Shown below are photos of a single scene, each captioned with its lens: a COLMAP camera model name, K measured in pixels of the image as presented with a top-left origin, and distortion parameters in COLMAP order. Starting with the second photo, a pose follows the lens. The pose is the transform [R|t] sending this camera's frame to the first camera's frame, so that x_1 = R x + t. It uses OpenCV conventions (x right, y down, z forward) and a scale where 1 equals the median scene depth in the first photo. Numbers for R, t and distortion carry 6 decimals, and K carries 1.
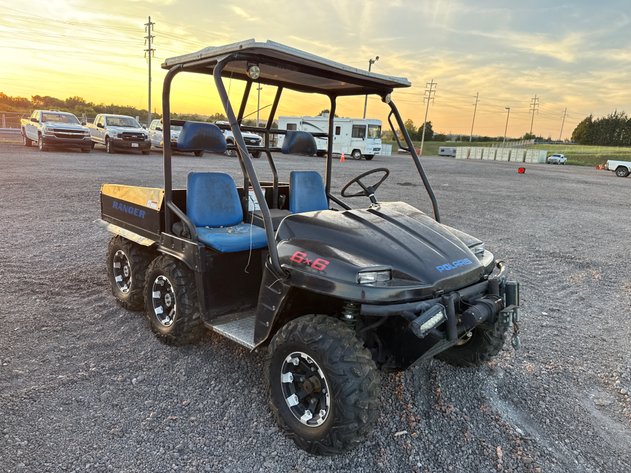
lens RADIAL K [[438.6, 0, 312.6], [0, 438.6, 239.0], [0, 0, 1]] dist [0.096539, -0.115721]
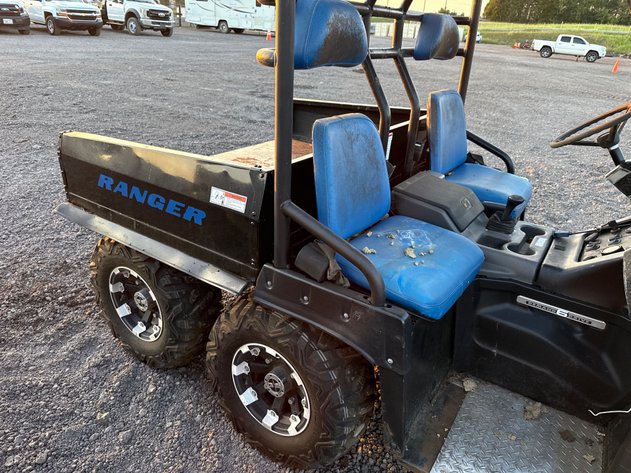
lens RADIAL K [[445.3, 0, 315.5], [0, 445.3, 236.5], [0, 0, 1]] dist [0.006818, -0.005392]
pose [[0.979319, -0.084013, 0.184052, -0.086137], [0.037003, 0.968740, 0.245303, -0.035089], [-0.198908, -0.233419, 0.951815, 0.132634]]
